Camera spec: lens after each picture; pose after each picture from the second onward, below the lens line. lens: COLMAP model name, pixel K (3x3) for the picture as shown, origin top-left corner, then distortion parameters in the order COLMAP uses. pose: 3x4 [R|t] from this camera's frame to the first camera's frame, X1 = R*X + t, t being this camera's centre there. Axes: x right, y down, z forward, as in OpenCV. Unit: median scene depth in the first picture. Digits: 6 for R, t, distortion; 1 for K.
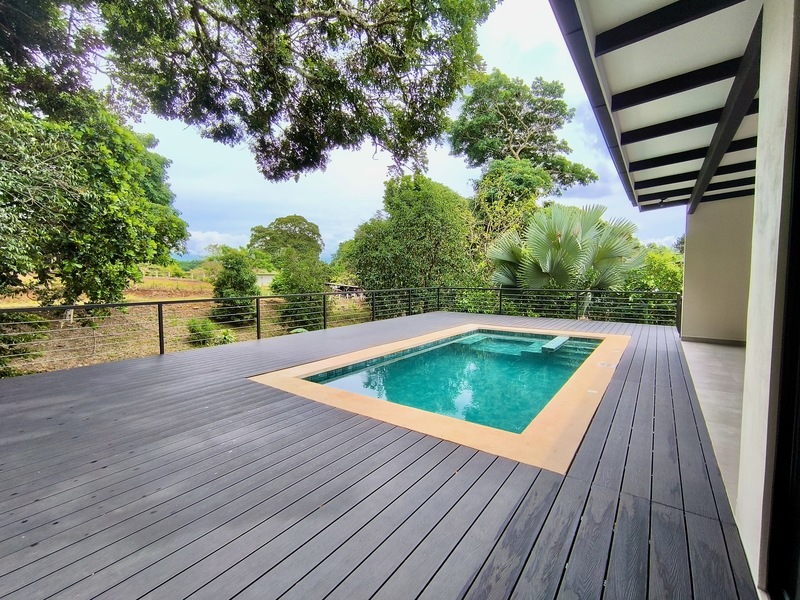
lens RADIAL K [[362.4, 0, 397.5], [0, 362.4, 298.5], [0, 0, 1]] dist [-0.040508, 0.021569]
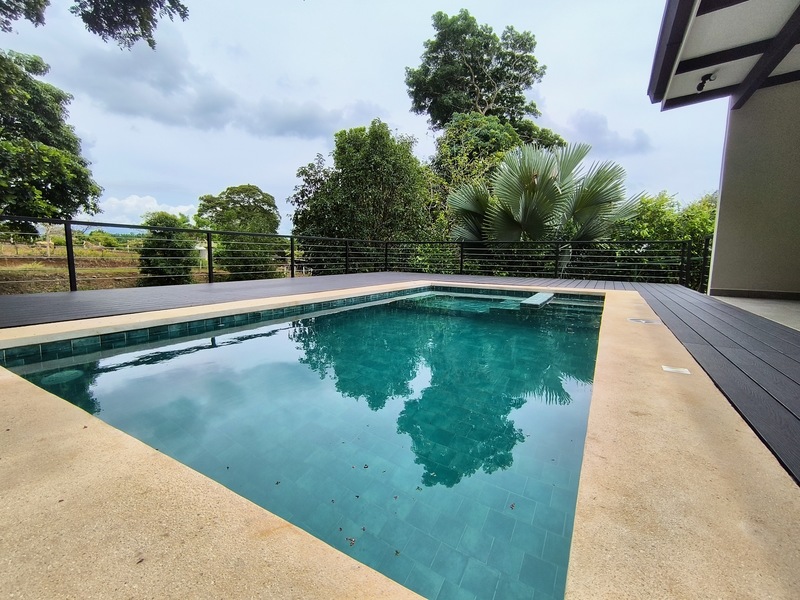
lens RADIAL K [[363.5, 0, 400.0], [0, 363.5, 300.0], [0, 0, 1]] dist [-0.022495, 0.015608]
pose [[0.994064, 0.004087, 0.108718, 0.025843], [-0.010914, 0.997999, 0.062276, 0.021786], [-0.108246, -0.063093, 0.992120, 0.086953]]
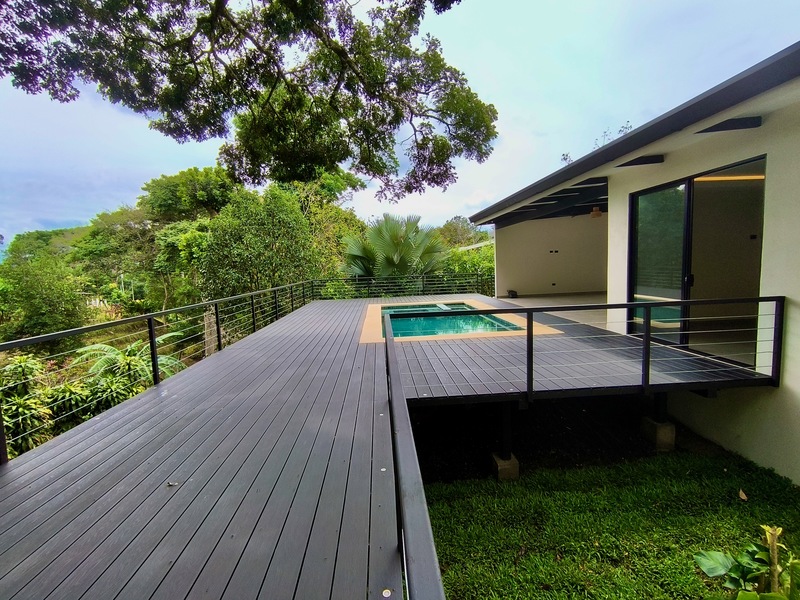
lens RADIAL K [[362.4, 0, 397.5], [0, 362.4, 298.5], [0, 0, 1]] dist [-0.040508, 0.021569]
pose [[0.776508, -0.085720, 0.624249, -0.171532], [0.079250, 0.996122, 0.038205, 0.001588], [-0.625103, 0.019806, 0.780291, -0.014348]]
